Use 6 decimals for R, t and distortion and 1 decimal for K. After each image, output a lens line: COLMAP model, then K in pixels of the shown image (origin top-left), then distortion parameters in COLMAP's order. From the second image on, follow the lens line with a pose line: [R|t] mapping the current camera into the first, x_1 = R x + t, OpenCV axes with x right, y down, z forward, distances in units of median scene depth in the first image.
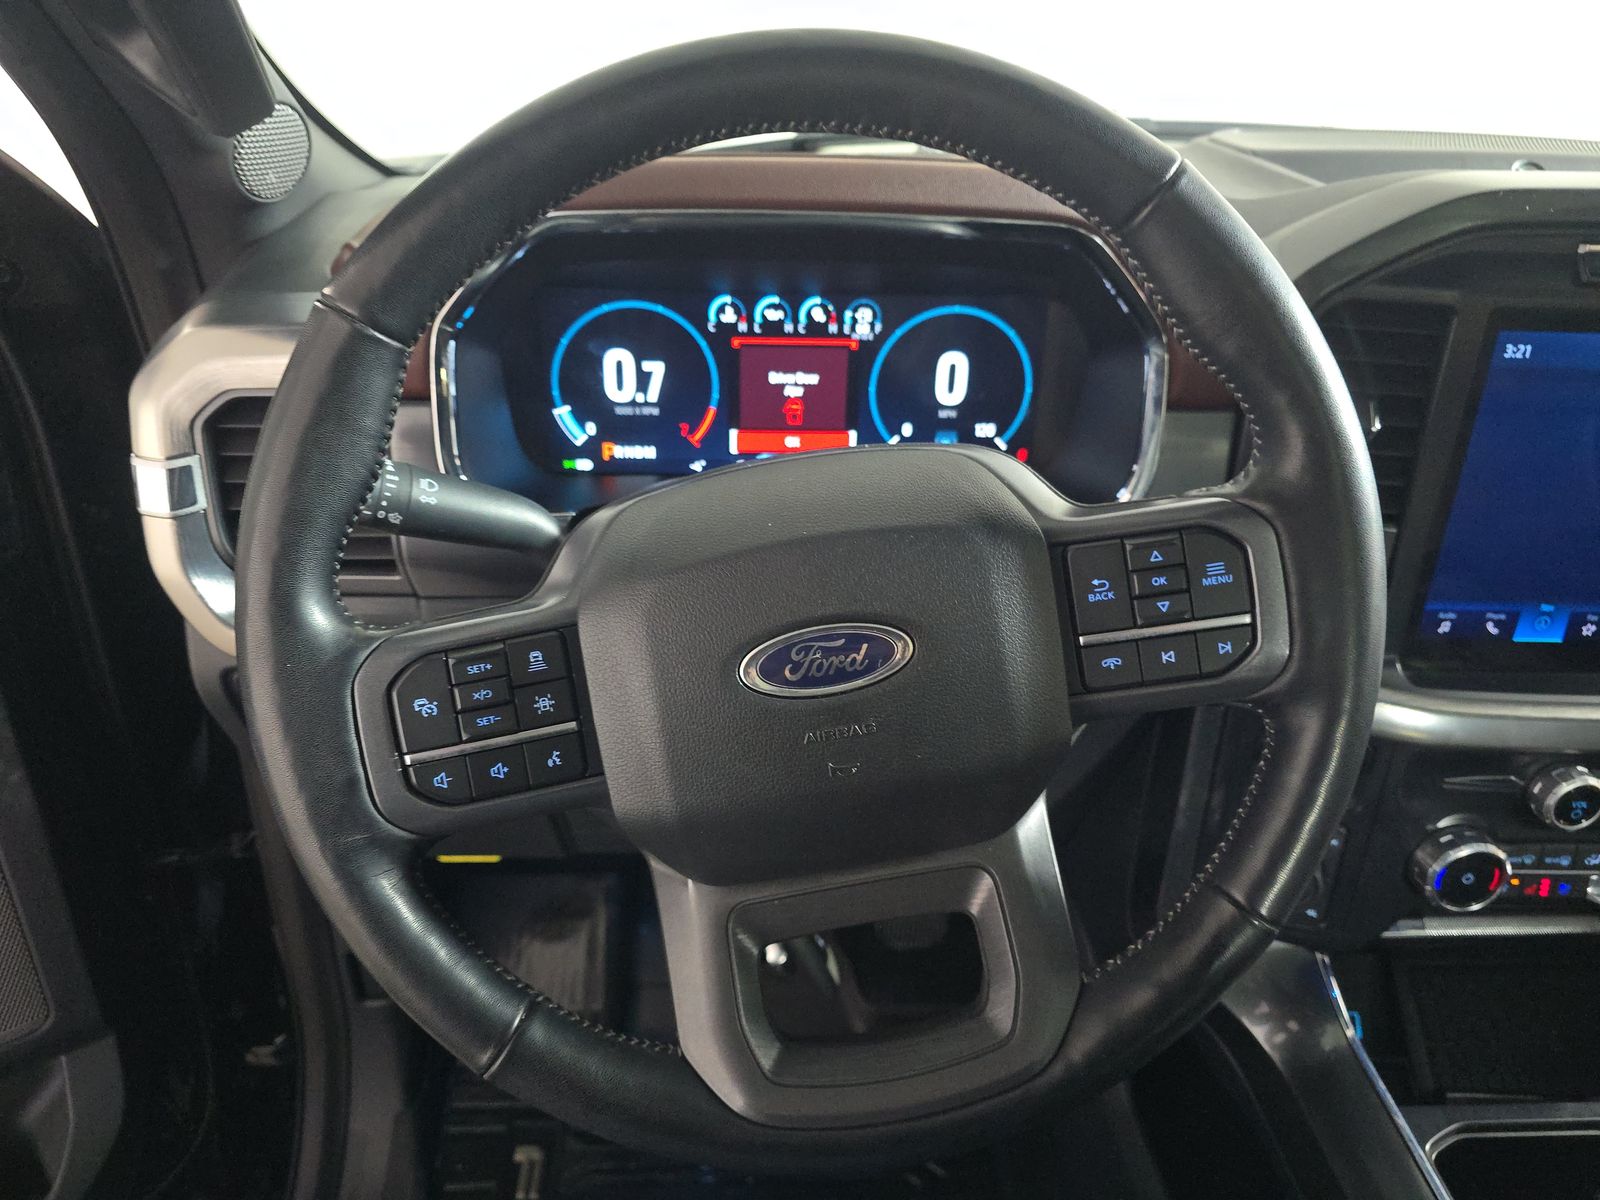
lens RADIAL K [[1137.2, 0, 827.7], [0, 1137.2, 605.1], [0, 0, 1]] dist [0.068140, -0.065050]
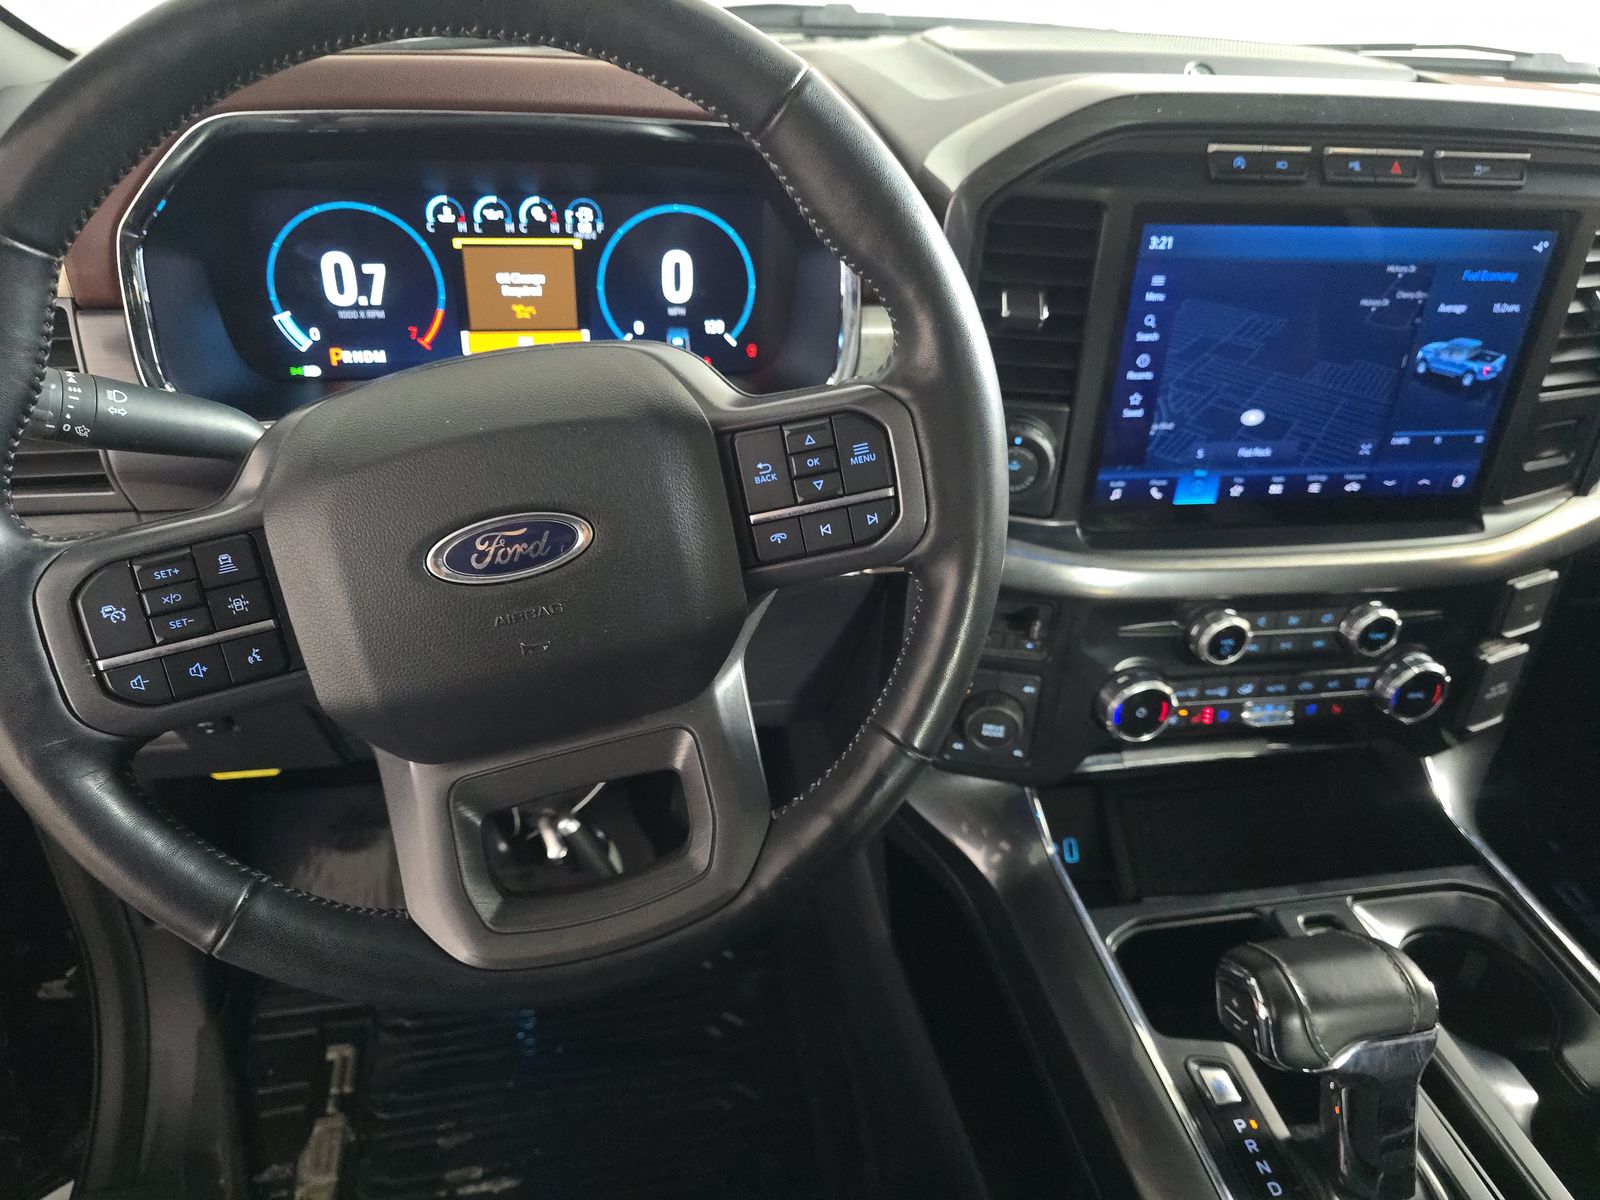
lens RADIAL K [[1137.2, 0, 827.7], [0, 1137.2, 605.1], [0, 0, 1]] dist [0.068140, -0.065050]
pose [[0.989645, -0.059267, 0.130732, 0.102832], [0.047784, 0.994859, 0.089293, 0.013361], [-0.135352, -0.082122, 0.987388, -0.077082]]
